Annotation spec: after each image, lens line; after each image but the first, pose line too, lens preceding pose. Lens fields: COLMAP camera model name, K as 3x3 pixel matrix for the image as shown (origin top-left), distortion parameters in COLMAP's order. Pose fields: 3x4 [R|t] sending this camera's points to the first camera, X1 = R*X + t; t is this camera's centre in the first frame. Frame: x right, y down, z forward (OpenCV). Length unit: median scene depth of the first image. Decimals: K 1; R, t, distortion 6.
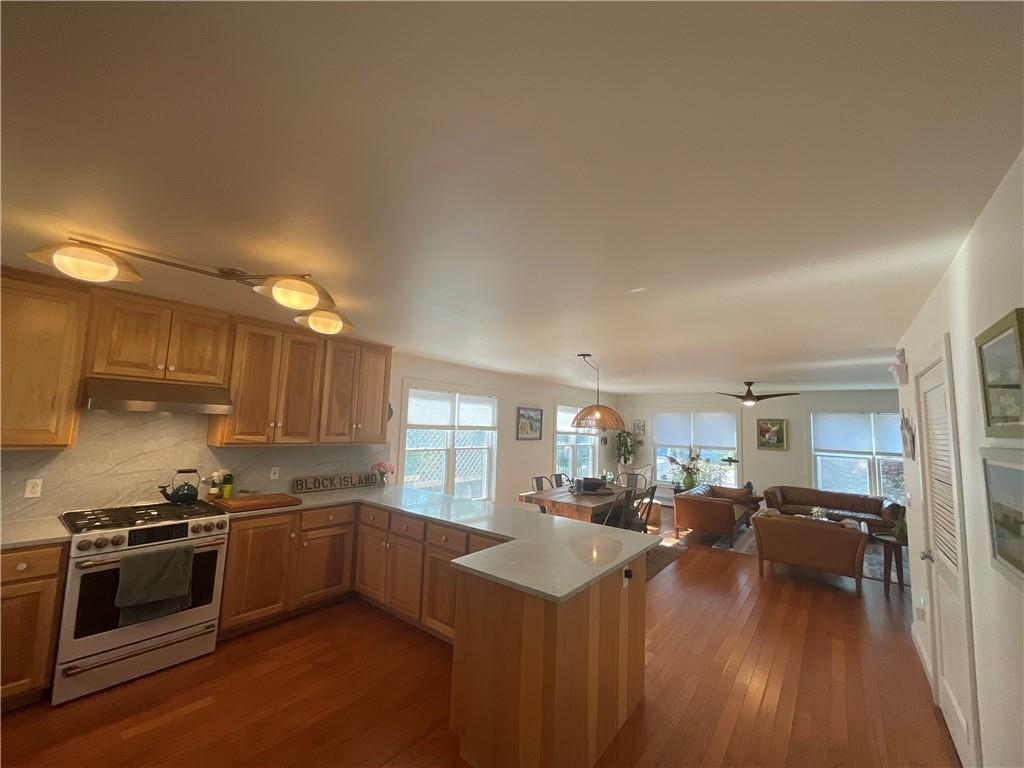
lens RADIAL K [[413.3, 0, 512.8], [0, 413.3, 385.7], [0, 0, 1]] dist [-0.004473, 0.000982]
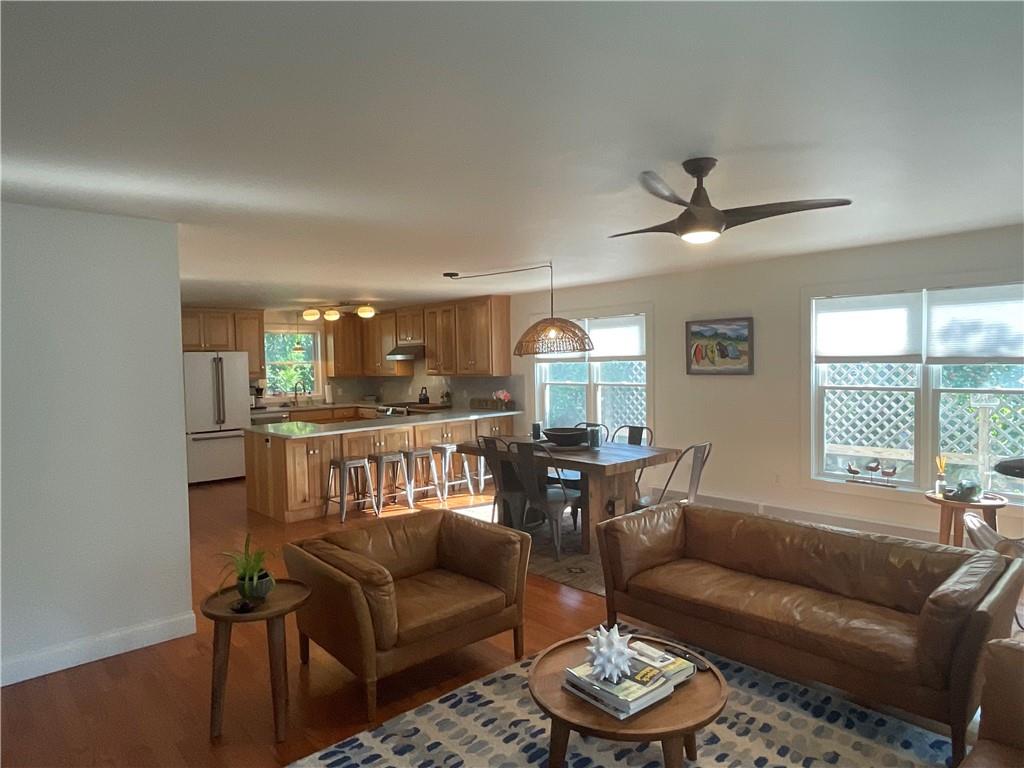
lens RADIAL K [[625.7, 0, 512.0], [0, 625.7, 384.0], [0, 0, 1]] dist [-0.000846, 0.000653]
pose [[-0.176971, 0.005360, -0.984201, 1.327698], [0.112658, 0.993523, -0.014846, 0.174876], [0.977747, -0.113505, -0.176429, 1.216467]]
